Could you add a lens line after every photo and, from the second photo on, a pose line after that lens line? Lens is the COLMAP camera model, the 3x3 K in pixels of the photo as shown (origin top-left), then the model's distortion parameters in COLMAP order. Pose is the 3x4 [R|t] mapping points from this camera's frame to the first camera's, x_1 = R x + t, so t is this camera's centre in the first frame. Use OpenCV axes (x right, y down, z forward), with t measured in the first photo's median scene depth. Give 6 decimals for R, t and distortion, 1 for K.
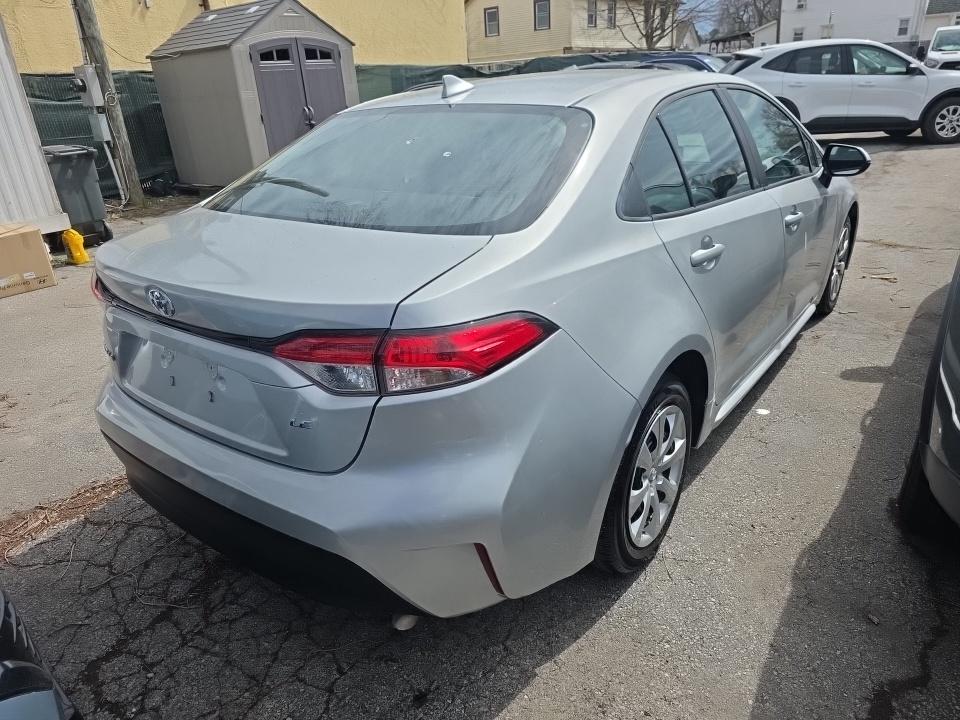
lens RADIAL K [[608.3, 0, 480.0], [0, 608.3, 360.0], [0, 0, 1]] dist [-0.000085, -0.001961]
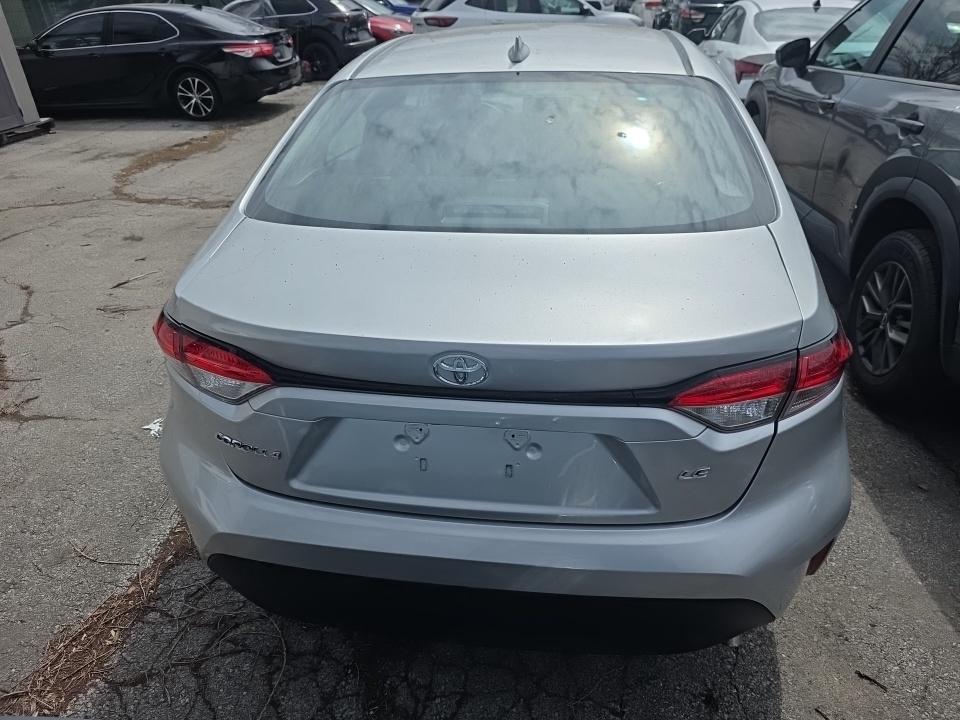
lens RADIAL K [[608.3, 0, 480.0], [0, 608.3, 360.0], [0, 0, 1]] dist [-0.000085, -0.001961]
pose [[0.881067, -0.208101, 0.424754, -0.567426], [0.167313, 0.977075, 0.131643, -0.137818], [-0.442411, -0.044920, 0.895687, 0.236710]]
